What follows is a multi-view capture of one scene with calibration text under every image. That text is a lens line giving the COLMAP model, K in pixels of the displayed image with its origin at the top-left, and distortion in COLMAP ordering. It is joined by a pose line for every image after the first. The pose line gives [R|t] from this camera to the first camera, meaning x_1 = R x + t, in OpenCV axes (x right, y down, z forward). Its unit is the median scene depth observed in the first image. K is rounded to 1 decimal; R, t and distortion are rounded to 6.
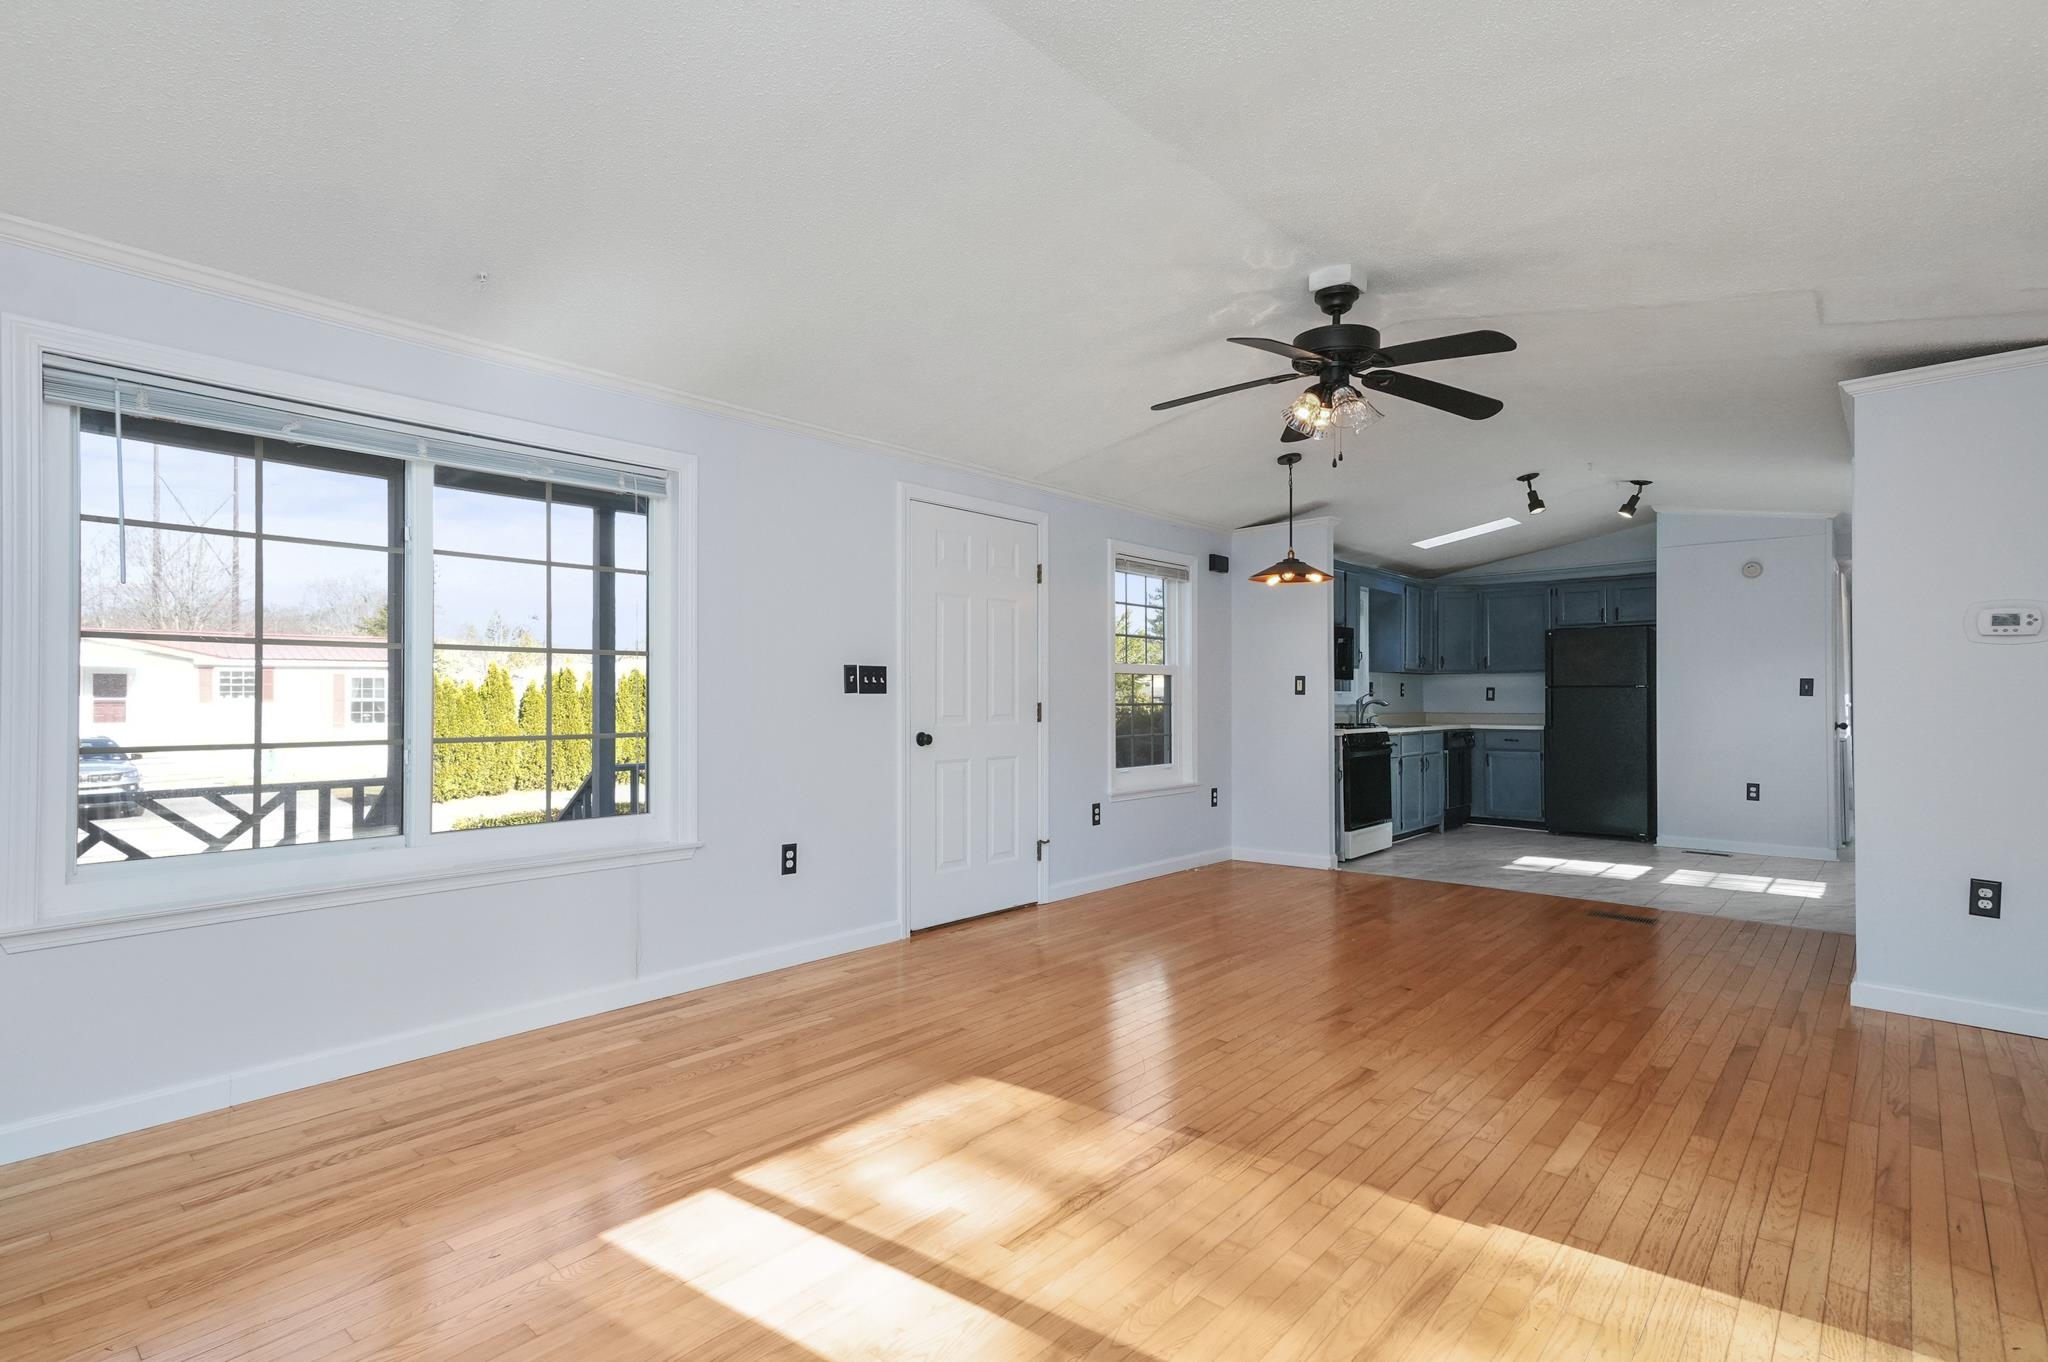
lens RADIAL K [[999.0, 0, 1030.7], [0, 999.0, 691.0], [0, 0, 1]] dist [0.016776, 0.004233]
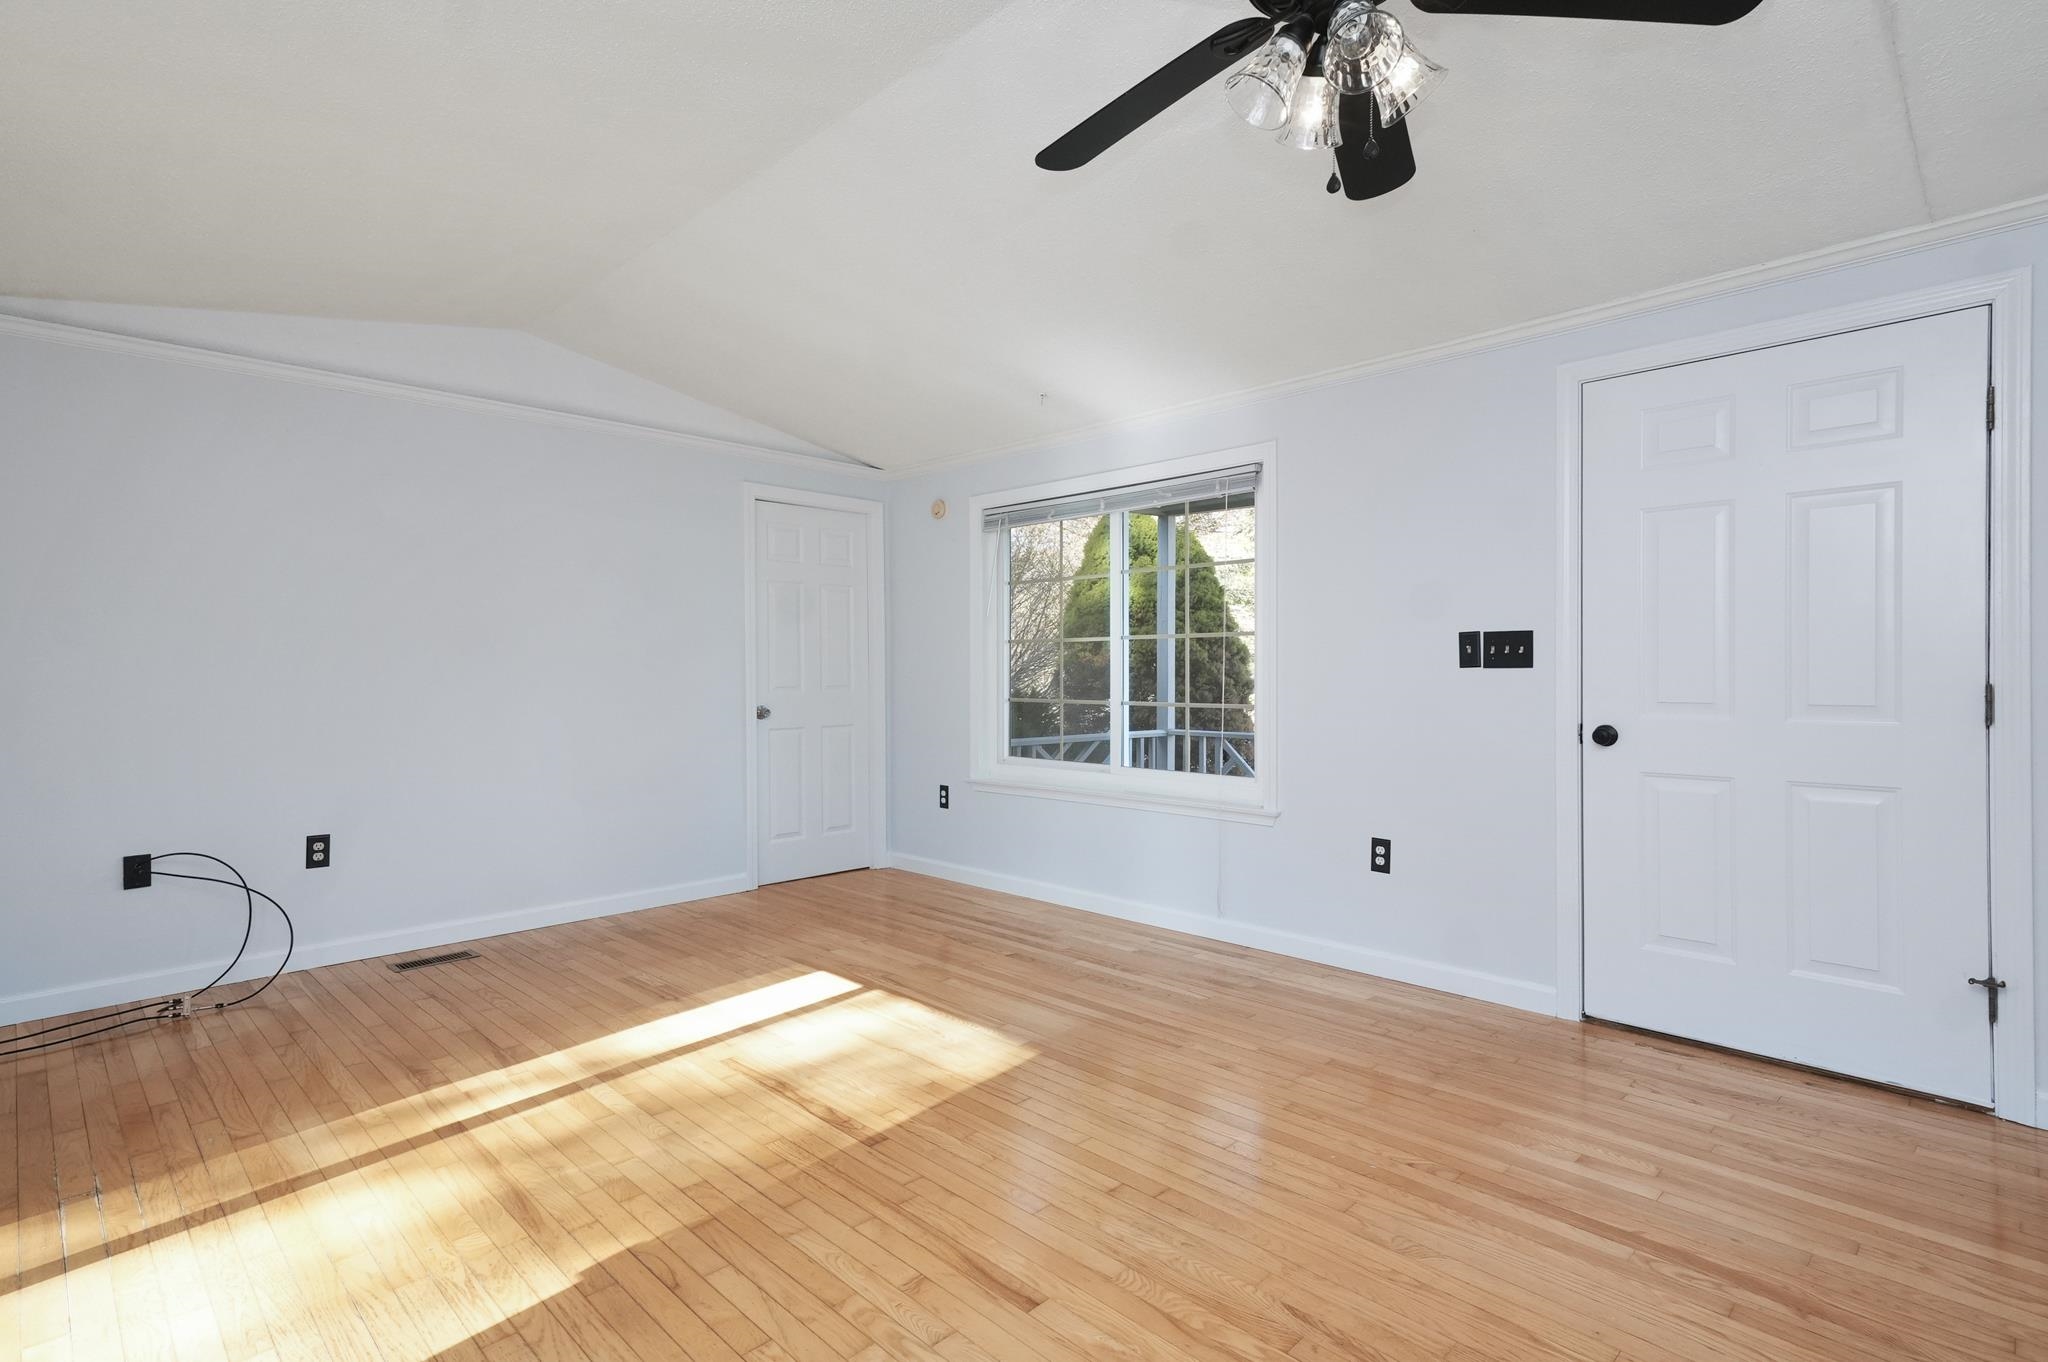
lens RADIAL K [[999.0, 0, 1020.2], [0, 999.0, 692.7], [0, 0, 1]] dist [0.016776, 0.004233]
pose [[-0.078140, 0.019766, -0.996746, 0.739846], [0.008504, 0.999780, 0.019160, 0.003791], [0.996906, -0.006979, -0.078291, 0.833792]]
